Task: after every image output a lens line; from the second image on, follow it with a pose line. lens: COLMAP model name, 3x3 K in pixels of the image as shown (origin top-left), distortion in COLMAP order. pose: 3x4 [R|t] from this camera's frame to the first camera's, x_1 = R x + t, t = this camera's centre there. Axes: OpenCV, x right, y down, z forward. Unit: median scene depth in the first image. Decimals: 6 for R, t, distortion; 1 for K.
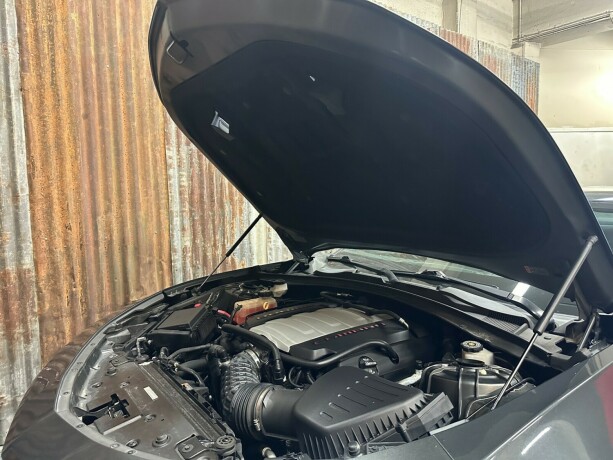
lens RADIAL K [[430.2, 0, 313.0], [0, 430.2, 224.3], [0, 0, 1]] dist [0.040520, -0.054371]
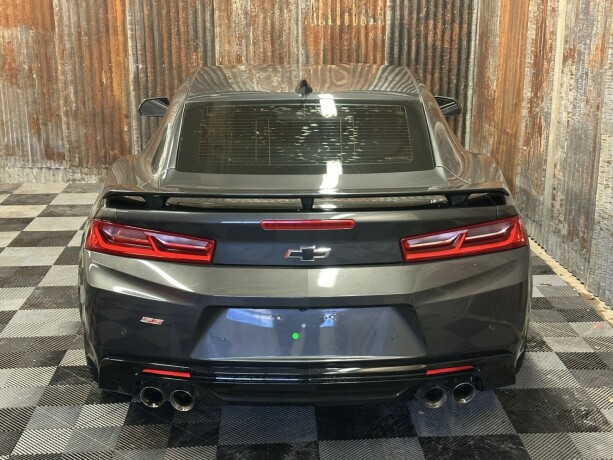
lens RADIAL K [[883.7, 0, 304.8], [0, 883.7, 228.5], [0, 0, 1]] dist [0.118042, 0.000000]
pose [[-0.600926, 0.220073, -0.768411, 2.040736], [-0.048507, 0.949537, 0.309882, -0.336522], [0.797832, 0.223489, -0.559926, 2.116989]]
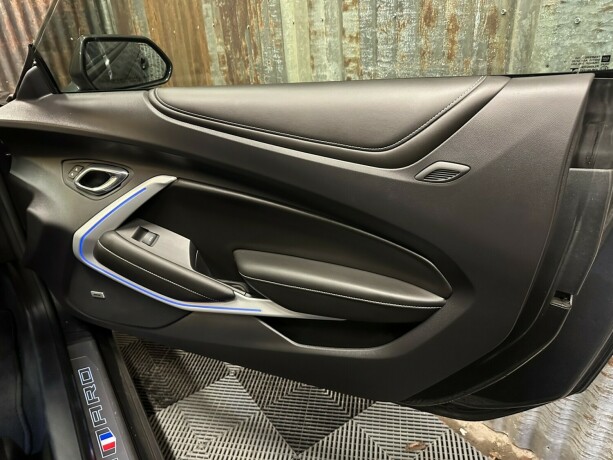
lens RADIAL K [[430.2, 0, 309.4], [0, 430.2, 228.7], [0, 0, 1]] dist [0.040520, -0.054371]
pose [[-0.054032, 0.455720, -0.888482, 0.448279], [-0.007598, 0.889568, 0.456739, -0.015147], [0.998510, 0.031430, -0.044603, 1.329332]]
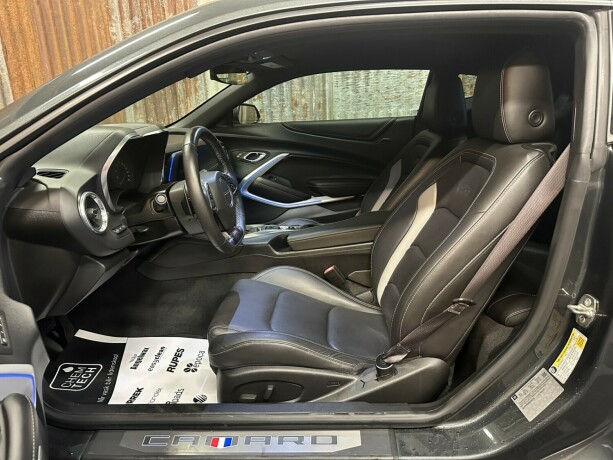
lens RADIAL K [[430.2, 0, 308.7], [0, 430.2, 235.8], [0, 0, 1]] dist [0.040520, -0.054371]
pose [[0.769801, 0.179994, -0.612380, 0.829840], [-0.027739, 0.967943, 0.249634, 0.046937], [0.637681, -0.175182, 0.750116, 0.472540]]
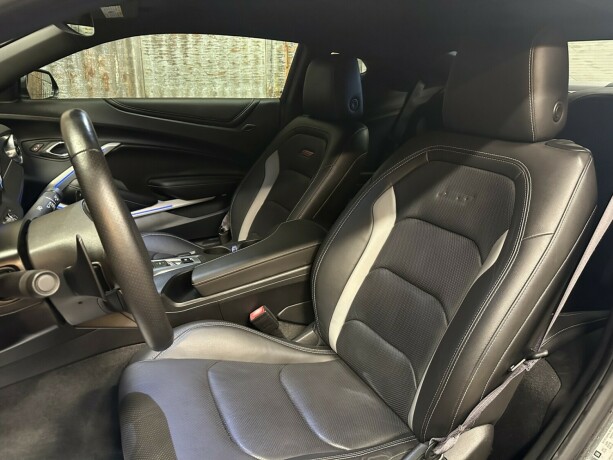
lens RADIAL K [[430.2, 0, 308.1], [0, 430.2, 227.1], [0, 0, 1]] dist [0.040520, -0.054371]
pose [[0.985422, 0.094098, -0.141738, 0.601403], [-0.055622, 0.965526, 0.254294, 0.047590], [0.160780, -0.242704, 0.956684, 0.550679]]
